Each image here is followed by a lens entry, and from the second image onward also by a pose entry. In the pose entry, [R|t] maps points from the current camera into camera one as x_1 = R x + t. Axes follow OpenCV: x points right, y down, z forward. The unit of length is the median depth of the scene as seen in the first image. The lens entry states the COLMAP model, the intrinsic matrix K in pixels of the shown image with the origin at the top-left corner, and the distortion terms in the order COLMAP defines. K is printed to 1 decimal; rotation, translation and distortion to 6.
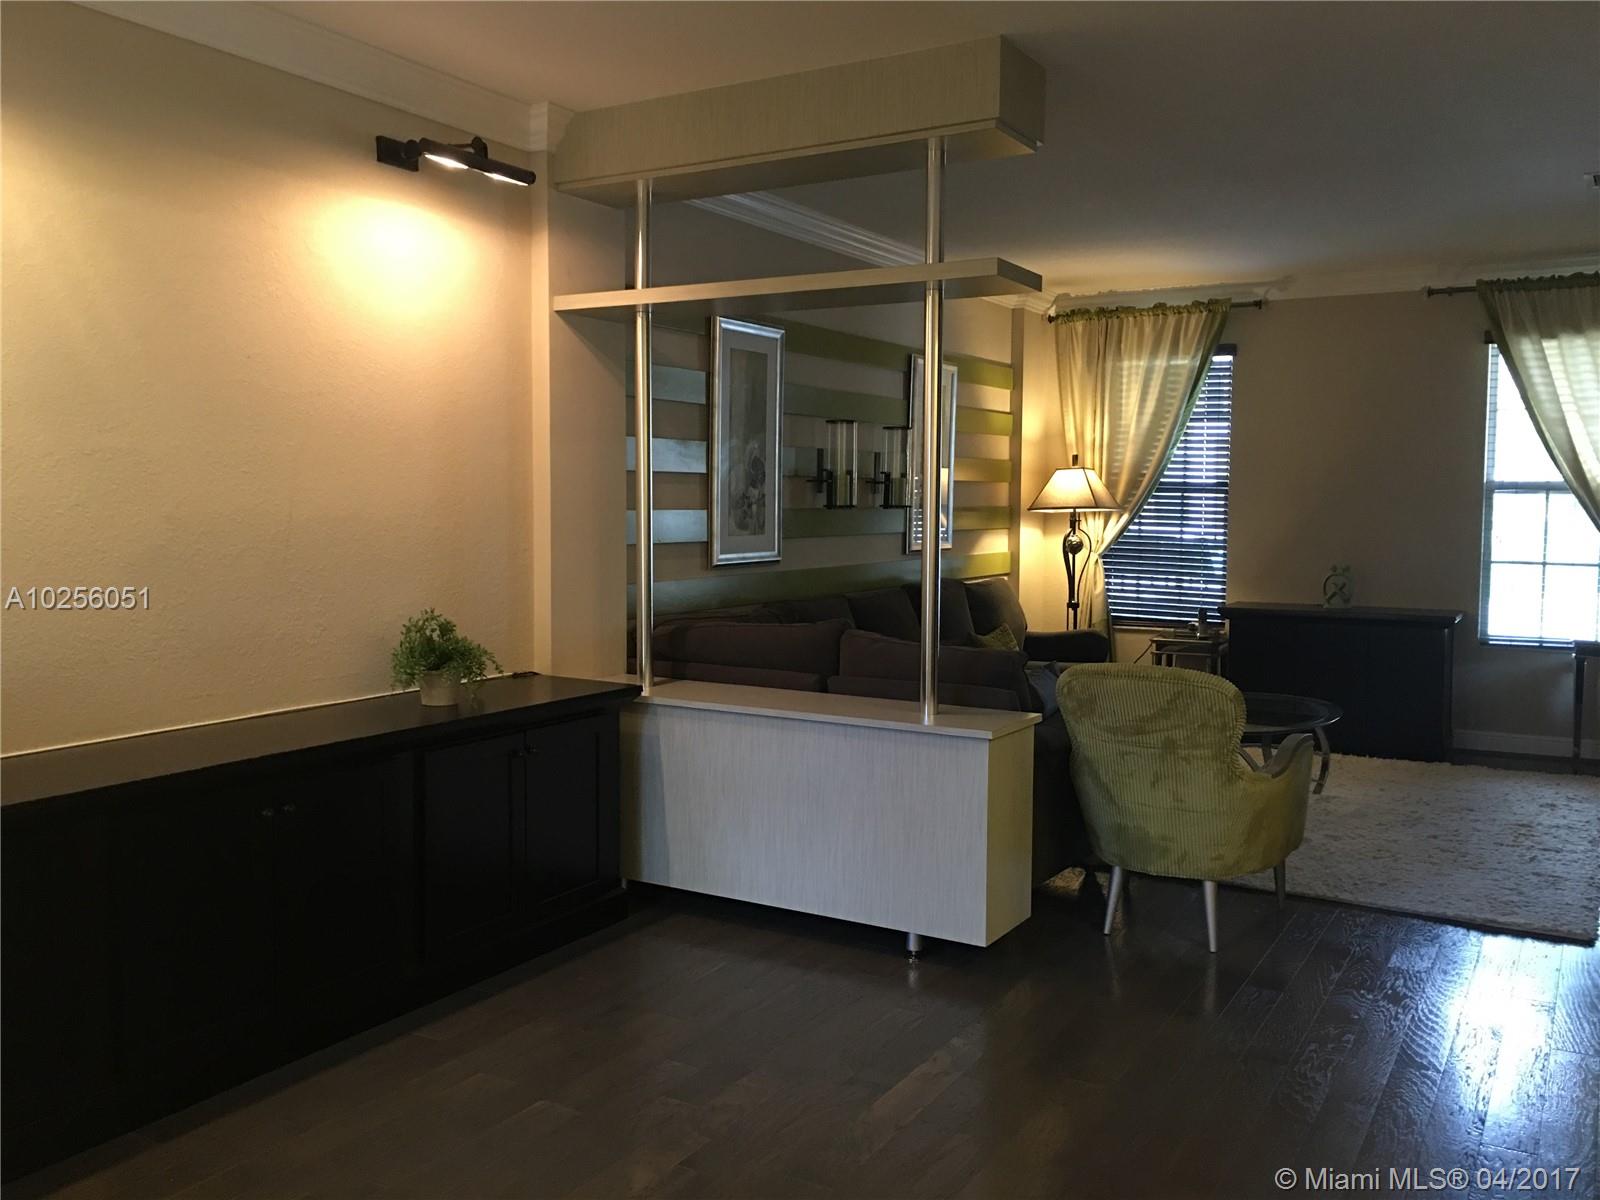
lens RADIAL K [[1349.1, 0, 800.0], [0, 1349.1, 600.0], [0, 0, 1]] dist [0.000387, 0.000617]
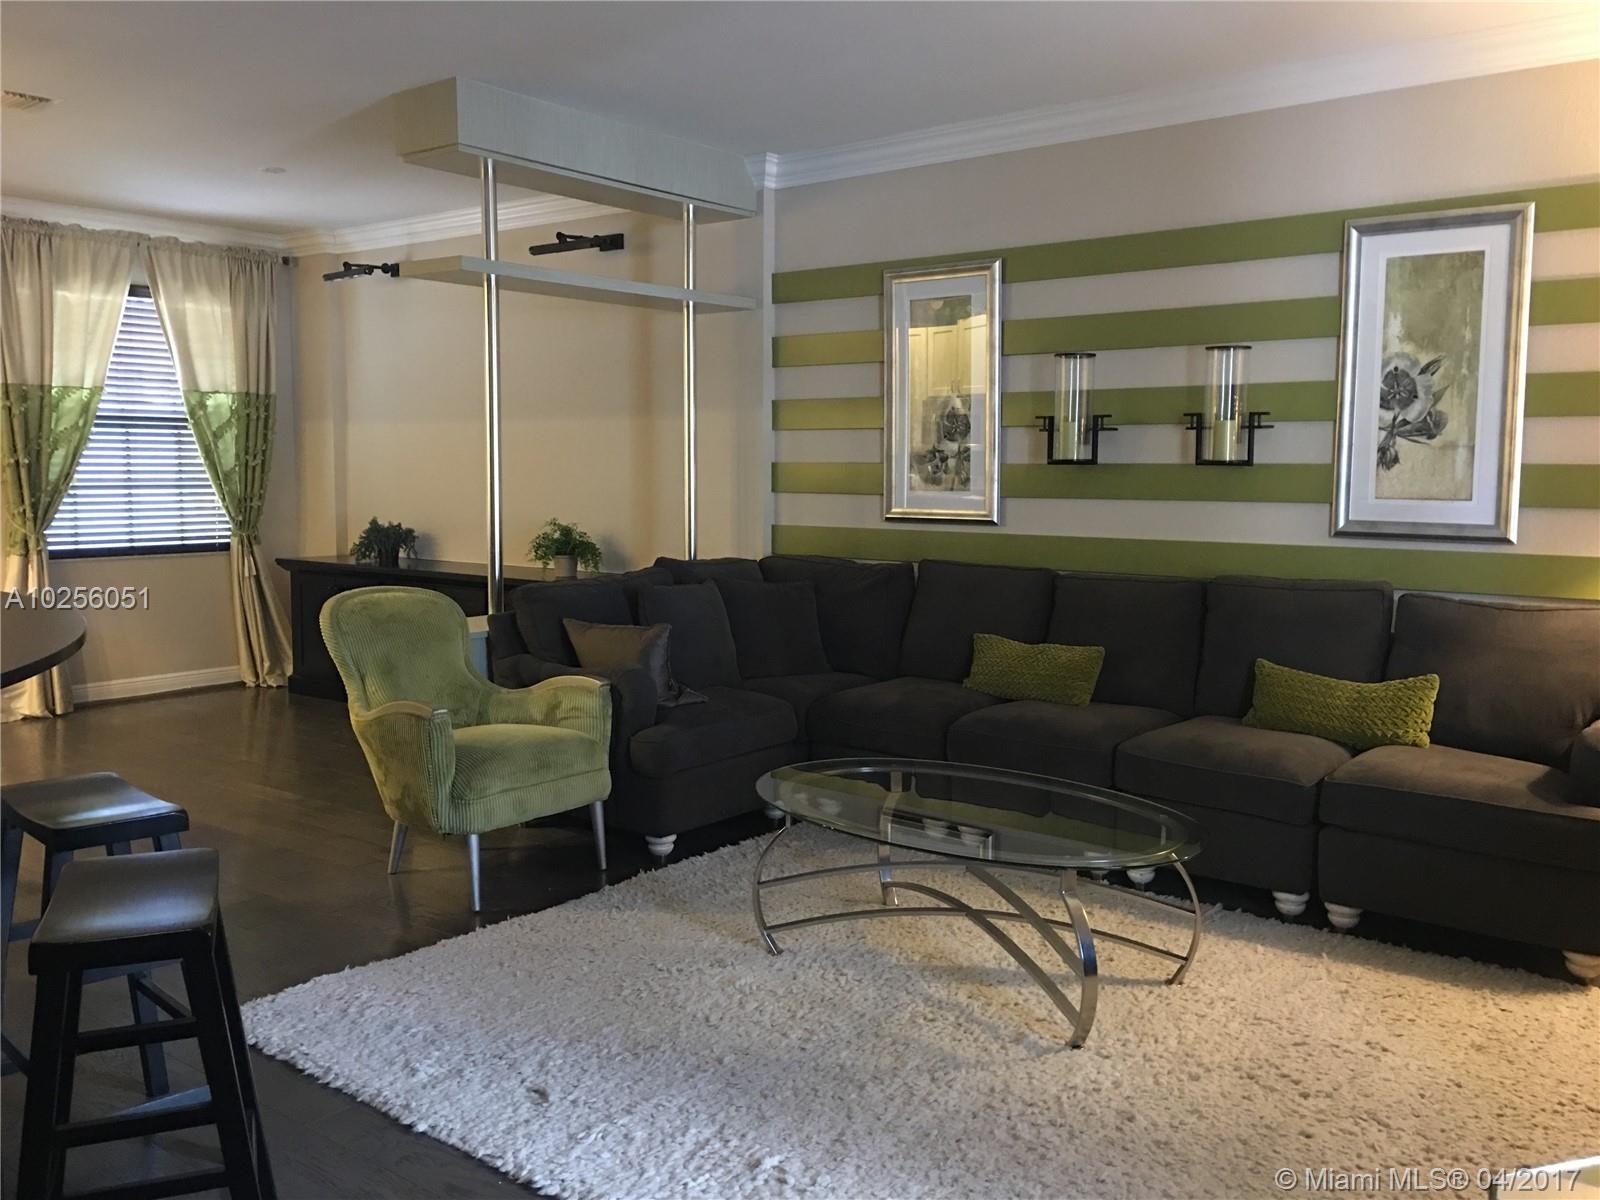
lens RADIAL K [[1349.1, 0, 800.0], [0, 1349.1, 600.0], [0, 0, 1]] dist [0.000387, 0.000617]
pose [[-0.133328, 0.089365, -0.987035, 0.925136], [-0.082201, 0.991498, 0.100872, -0.059162], [0.987657, 0.094584, -0.124849, 1.020984]]
